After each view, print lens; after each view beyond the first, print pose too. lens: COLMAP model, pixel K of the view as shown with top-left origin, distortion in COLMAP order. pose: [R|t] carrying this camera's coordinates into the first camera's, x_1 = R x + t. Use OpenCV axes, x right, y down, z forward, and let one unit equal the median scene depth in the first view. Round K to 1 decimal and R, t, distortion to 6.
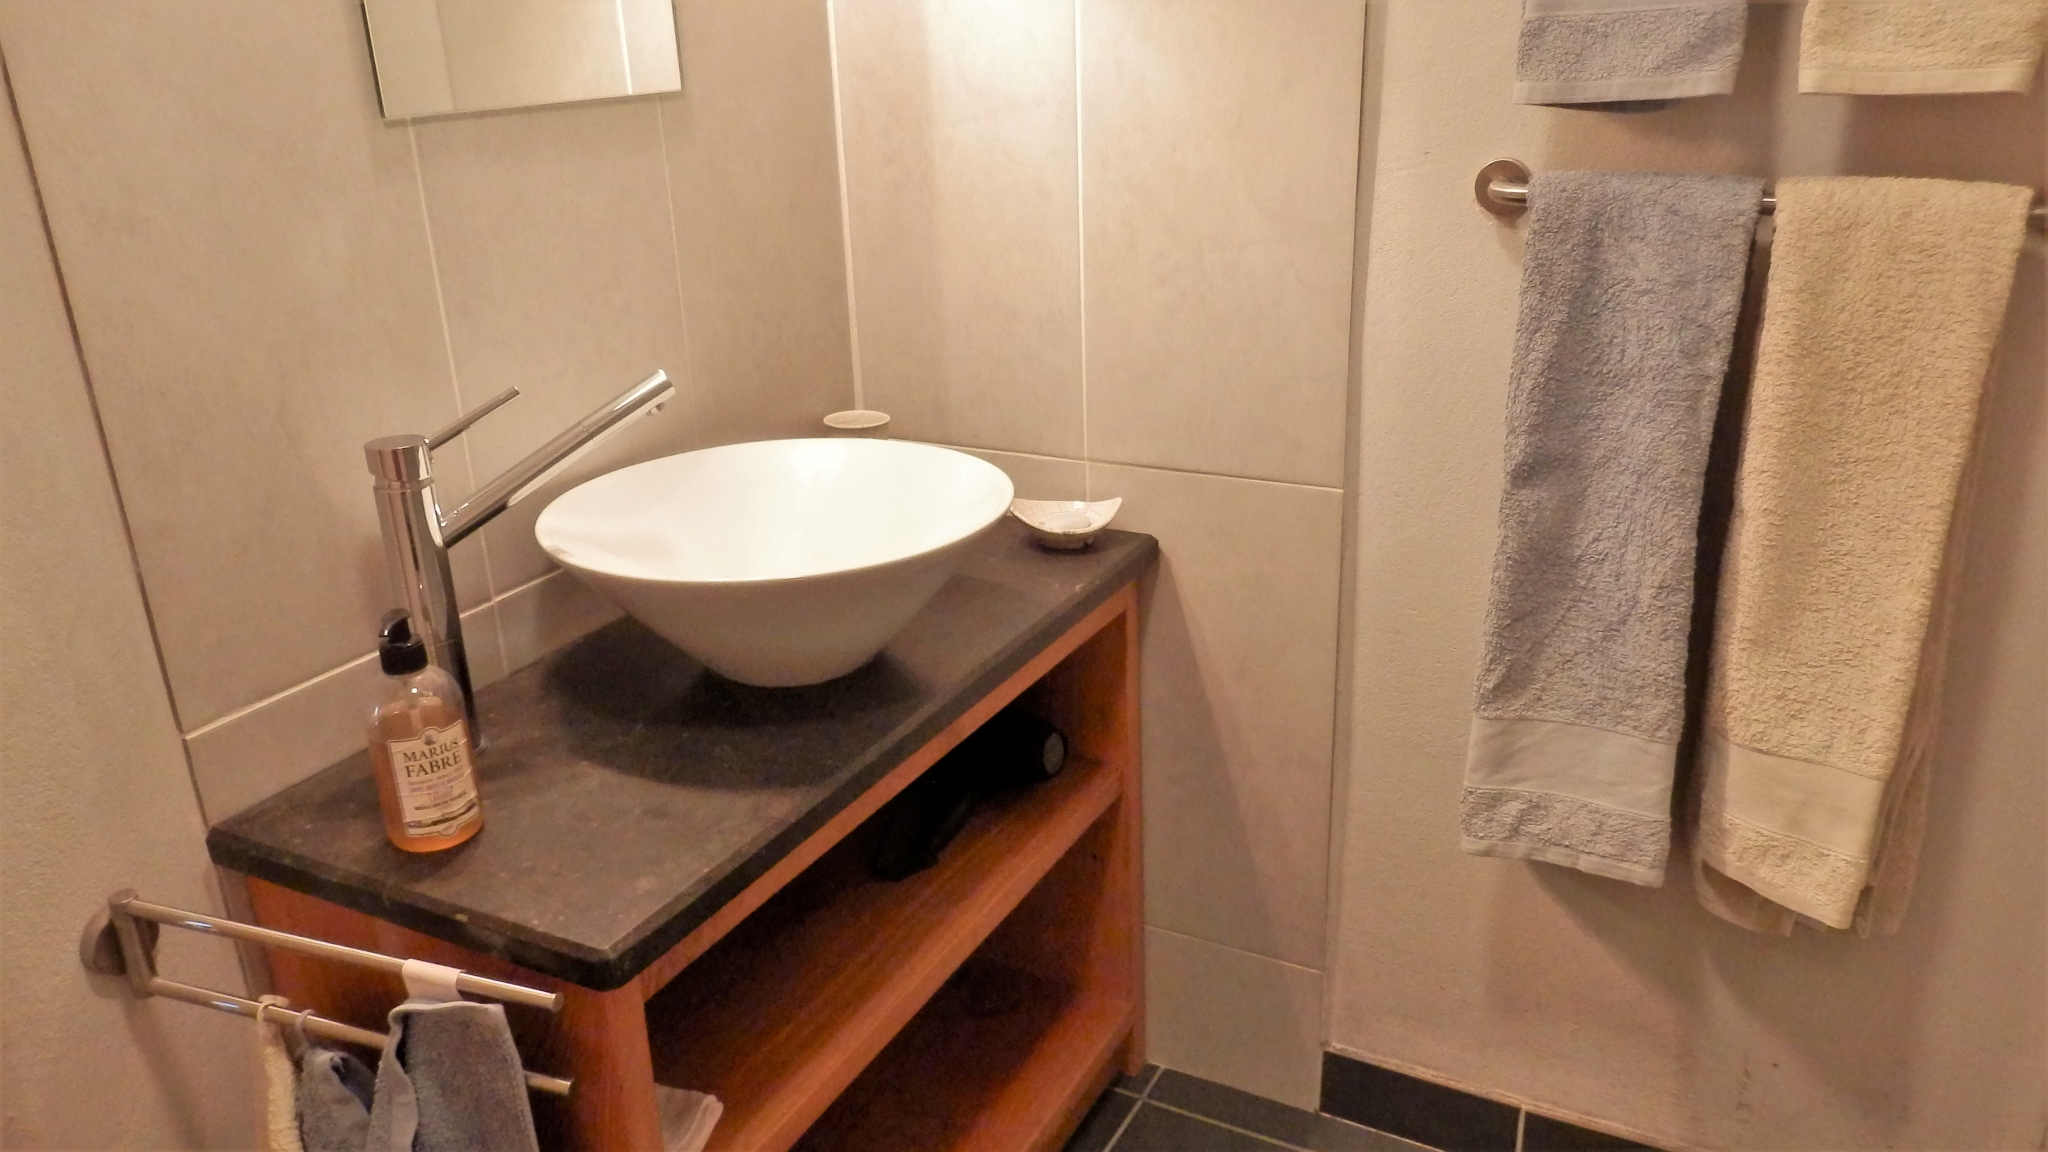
lens RADIAL K [[1521.0, 0, 1024.0], [0, 1521.0, 576.0], [0, 0, 1]] dist [0.000188, 0.000990]
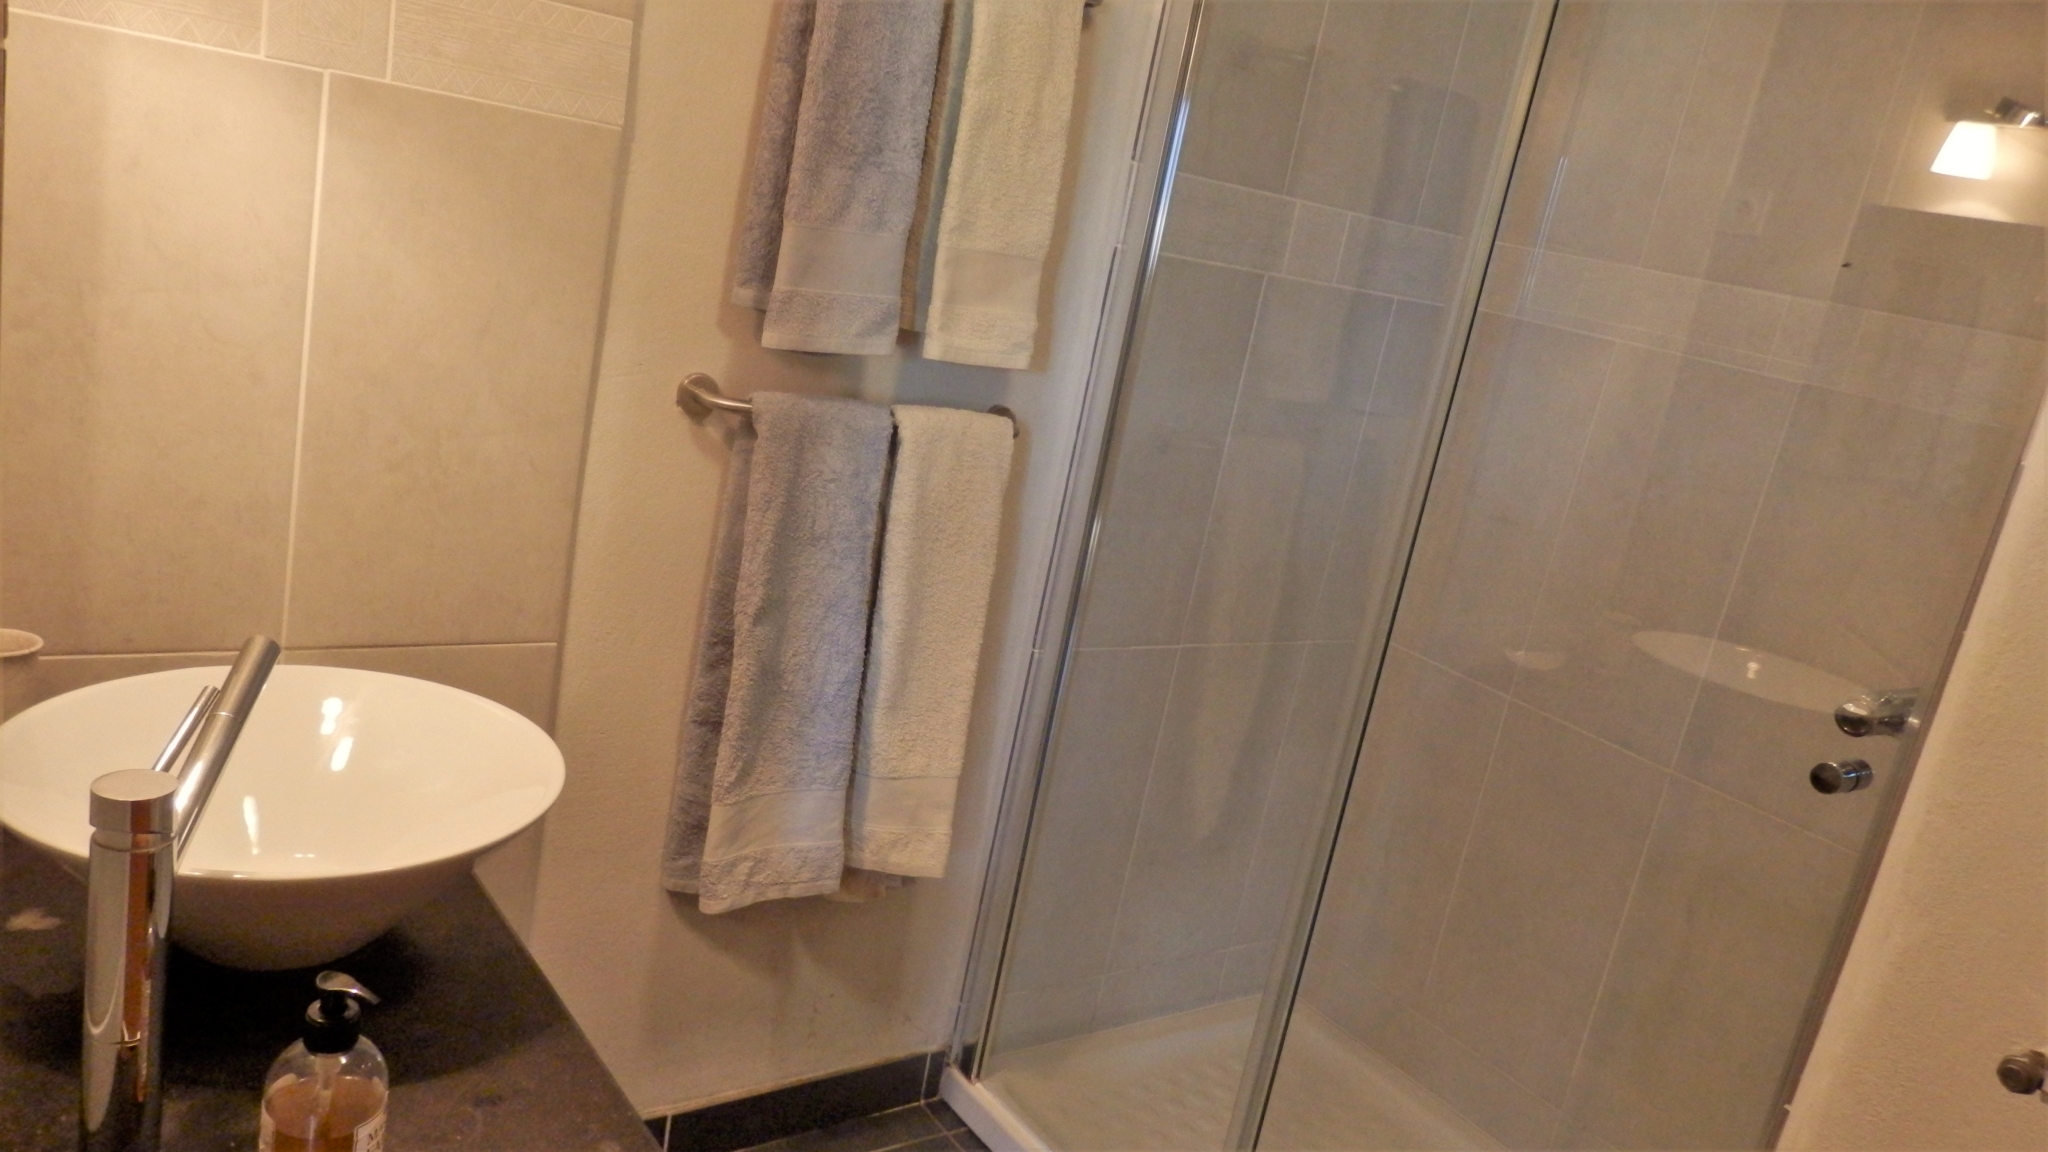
lens RADIAL K [[1521.0, 0, 1024.0], [0, 1521.0, 576.0], [0, 0, 1]] dist [0.000188, 0.000990]
pose [[0.420711, -0.110385, 0.900454, -0.768656], [0.118859, 0.990721, 0.065918, -0.161706], [-0.899375, 0.079295, 0.429927, 0.219091]]
